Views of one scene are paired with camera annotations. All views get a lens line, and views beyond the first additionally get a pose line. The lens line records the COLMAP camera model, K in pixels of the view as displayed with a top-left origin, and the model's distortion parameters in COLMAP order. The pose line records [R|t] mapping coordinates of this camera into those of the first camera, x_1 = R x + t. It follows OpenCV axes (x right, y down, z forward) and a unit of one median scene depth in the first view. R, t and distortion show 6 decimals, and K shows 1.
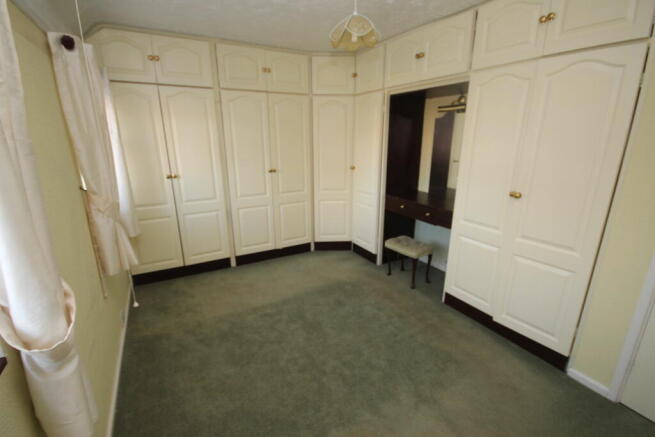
lens RADIAL K [[303.5, 0, 324.4], [0, 303.5, 221.6], [0, 0, 1]] dist [-0.002666, -0.005315]
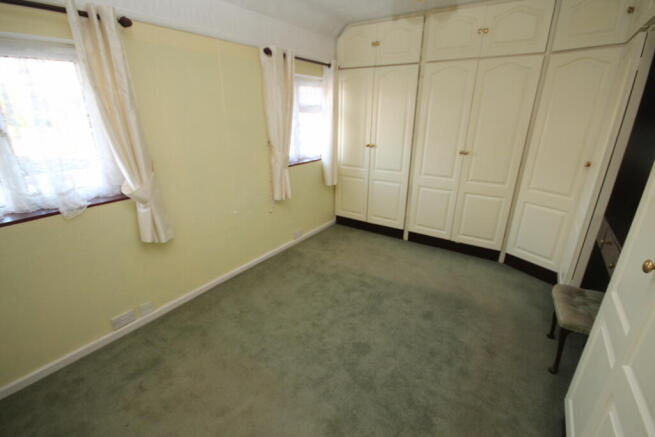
lens RADIAL K [[303.5, 0, 325.3], [0, 303.5, 217.8], [0, 0, 1]] dist [-0.002666, -0.005315]
pose [[0.453367, 0.299406, -0.839532, 0.473509], [-0.250455, 0.946737, 0.202388, -0.072454], [0.855413, 0.118509, 0.504207, 0.267198]]
